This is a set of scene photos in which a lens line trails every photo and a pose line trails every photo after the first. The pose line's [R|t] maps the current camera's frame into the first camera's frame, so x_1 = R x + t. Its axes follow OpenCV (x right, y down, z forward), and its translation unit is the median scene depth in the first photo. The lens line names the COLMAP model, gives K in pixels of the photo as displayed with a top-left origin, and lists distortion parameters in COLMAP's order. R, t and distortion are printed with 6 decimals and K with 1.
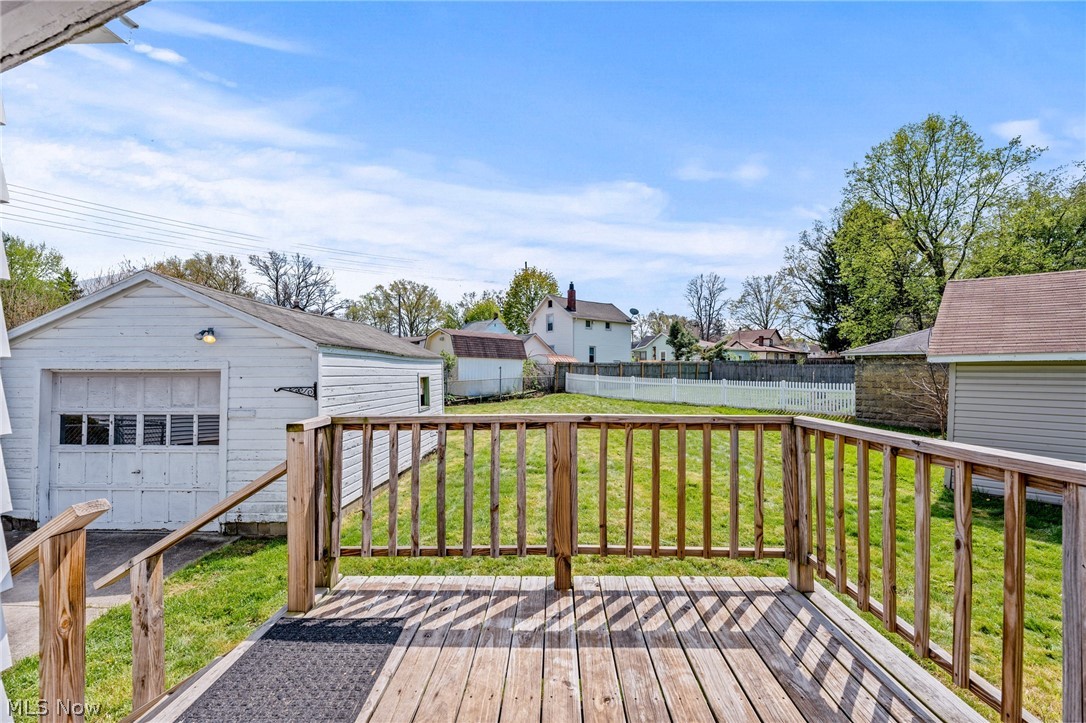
lens RADIAL K [[439.4, 0, 549.4], [0, 439.4, 355.5], [0, 0, 1]] dist [0.001060, 0.000288]
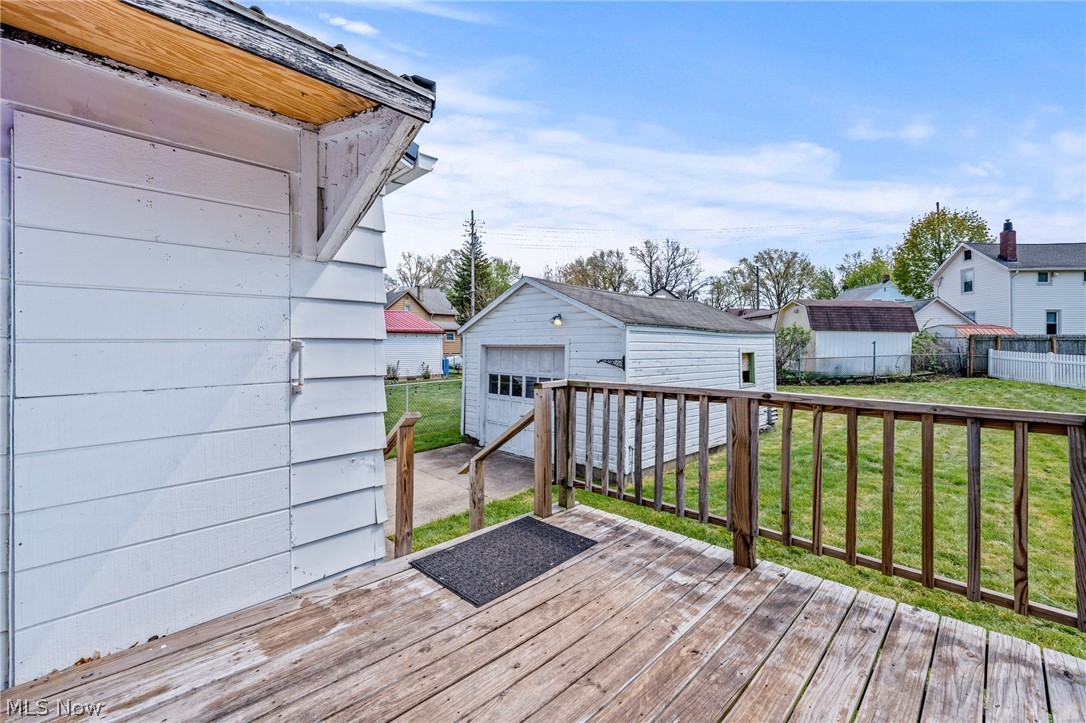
lens RADIAL K [[457.3, 0, 576.6], [0, 457.3, 339.5], [0, 0, 1]] dist [0.000224, -0.000095]
pose [[0.747147, -0.009095, -0.664597, 0.109153], [0.022080, 0.999694, 0.011143, 0.000710], [0.664292, -0.023000, 0.747119, -0.000612]]
